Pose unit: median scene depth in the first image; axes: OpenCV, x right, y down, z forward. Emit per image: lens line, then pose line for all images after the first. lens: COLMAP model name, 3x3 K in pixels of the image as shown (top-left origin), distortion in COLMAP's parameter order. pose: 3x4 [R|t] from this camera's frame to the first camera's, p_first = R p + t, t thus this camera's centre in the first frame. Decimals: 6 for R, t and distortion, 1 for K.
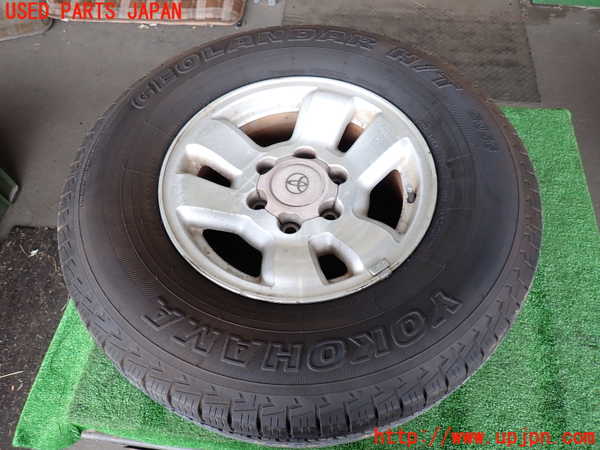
lens RADIAL K [[439.4, 0, 300.0], [0, 439.4, 225.0], [0, 0, 1]] dist [-0.003919, -0.006151]
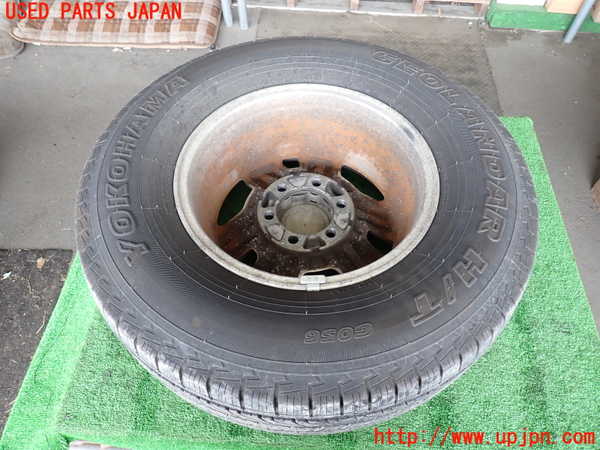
lens RADIAL K [[438.5, 0, 299.8], [0, 438.5, 226.2], [0, 0, 1]] dist [-0.003605, -0.002065]
pose [[0.997777, -0.028041, 0.060460, -0.032470], [0.031138, 0.998218, -0.050912, 0.057979], [-0.058924, 0.052681, 0.996871, -0.031439]]
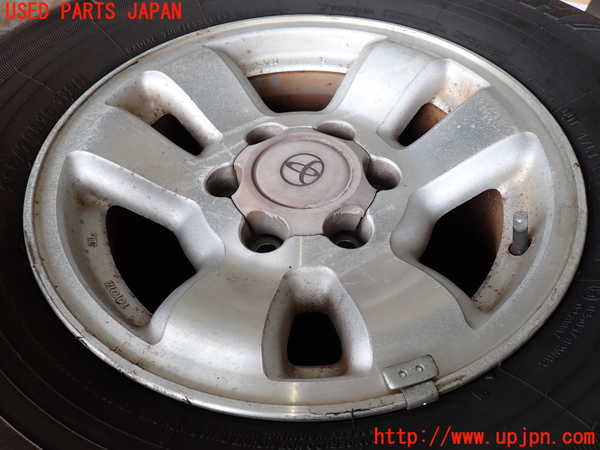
lens RADIAL K [[439.4, 0, 300.0], [0, 439.4, 225.0], [0, 0, 1]] dist [-0.003919, -0.006151]
pose [[0.953575, 0.240927, -0.180690, 0.103505], [-0.262816, 0.958706, -0.108675, 0.030140], [0.147046, 0.151118, 0.977518, 0.476767]]
